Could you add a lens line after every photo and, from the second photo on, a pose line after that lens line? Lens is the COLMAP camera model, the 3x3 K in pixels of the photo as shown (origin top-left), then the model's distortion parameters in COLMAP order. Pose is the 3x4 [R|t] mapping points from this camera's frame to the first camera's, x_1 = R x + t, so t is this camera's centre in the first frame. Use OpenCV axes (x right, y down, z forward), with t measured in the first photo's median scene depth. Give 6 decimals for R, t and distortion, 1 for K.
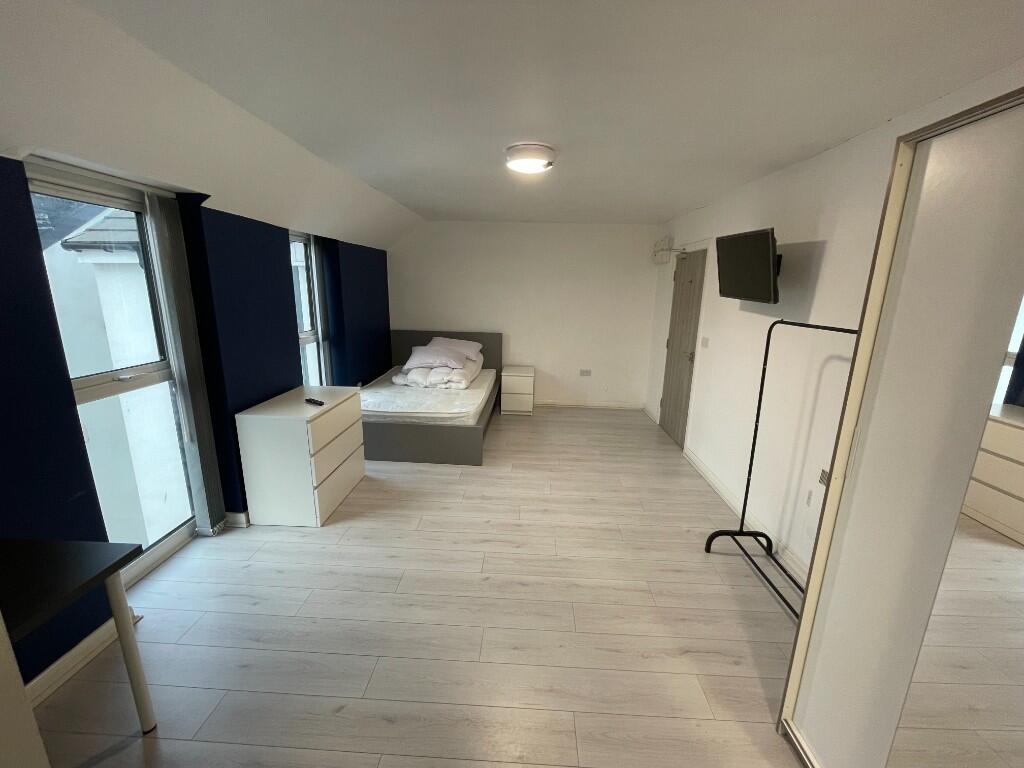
lens RADIAL K [[415.5, 0, 512.0], [0, 415.5, 384.0], [0, 0, 1]] dist [-0.001367, -0.000217]
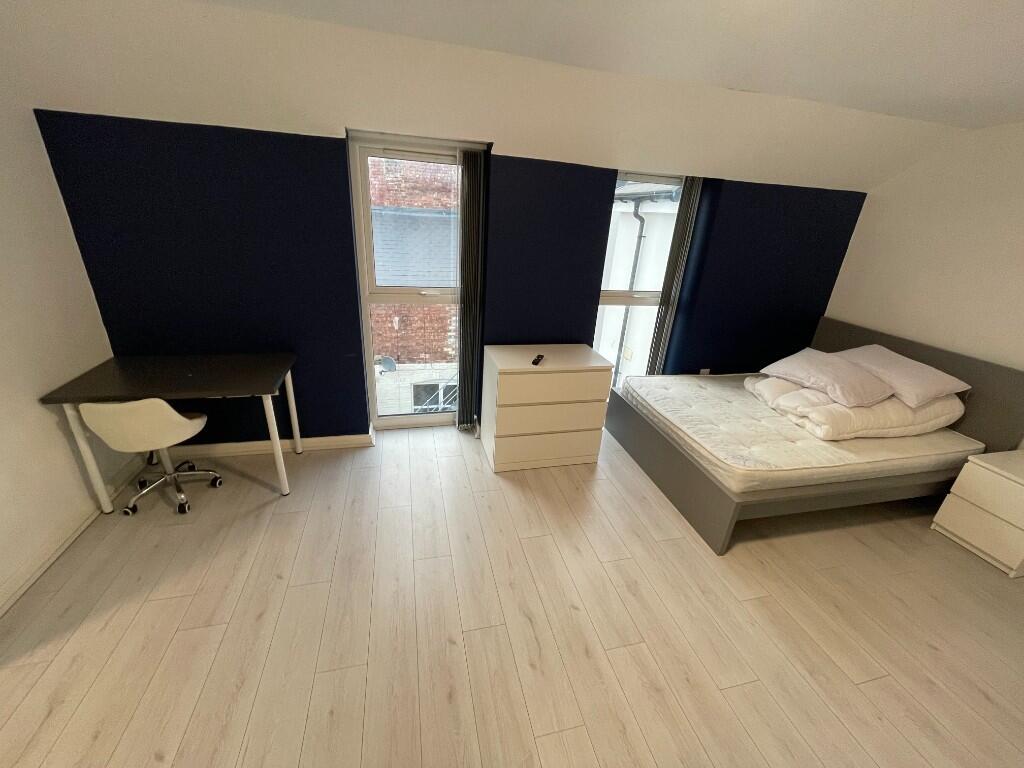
lens RADIAL K [[414.1, 0, 514.0], [0, 414.1, 384.7], [0, 0, 1]] dist [-0.001054, -0.000371]
pose [[0.288585, 0.370788, -0.882743, 0.342224], [-0.274481, 0.915310, 0.294734, -0.156210], [0.917267, 0.157240, 0.365919, 0.558553]]
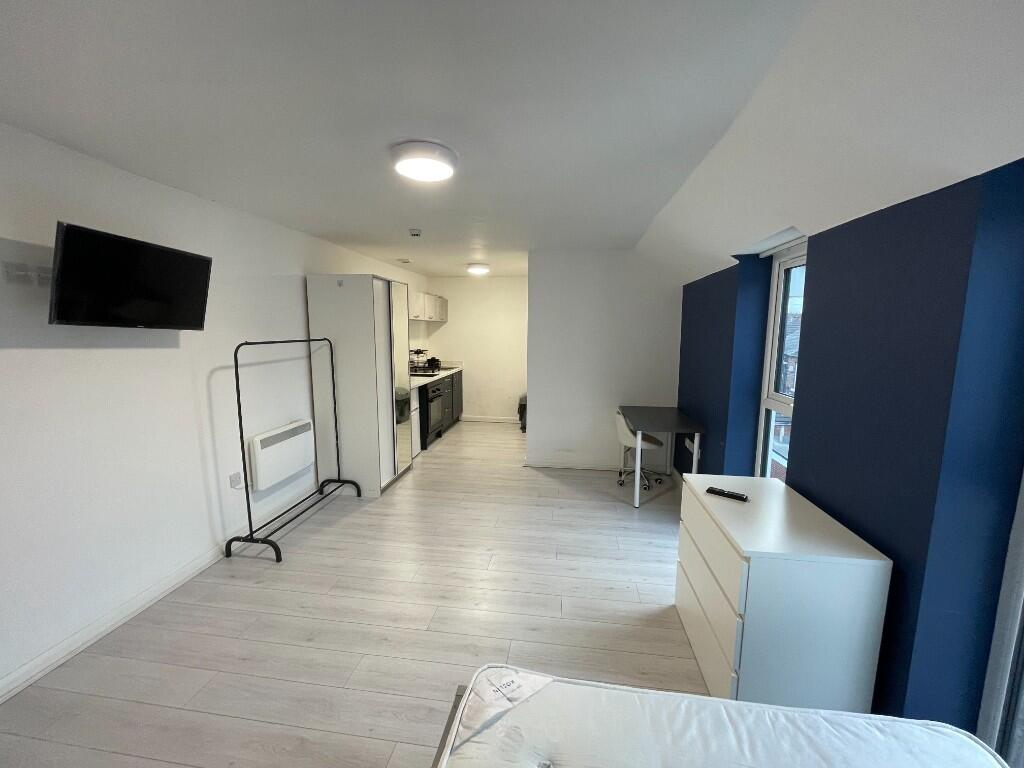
lens RADIAL K [[414.1, 0, 514.0], [0, 414.1, 384.7], [0, 0, 1]] dist [-0.001054, -0.000371]
pose [[-0.995164, -0.041700, 0.088942, -0.168178], [-0.006956, 0.933071, 0.359626, -0.334862], [-0.097986, 0.357268, -0.928848, 1.466851]]
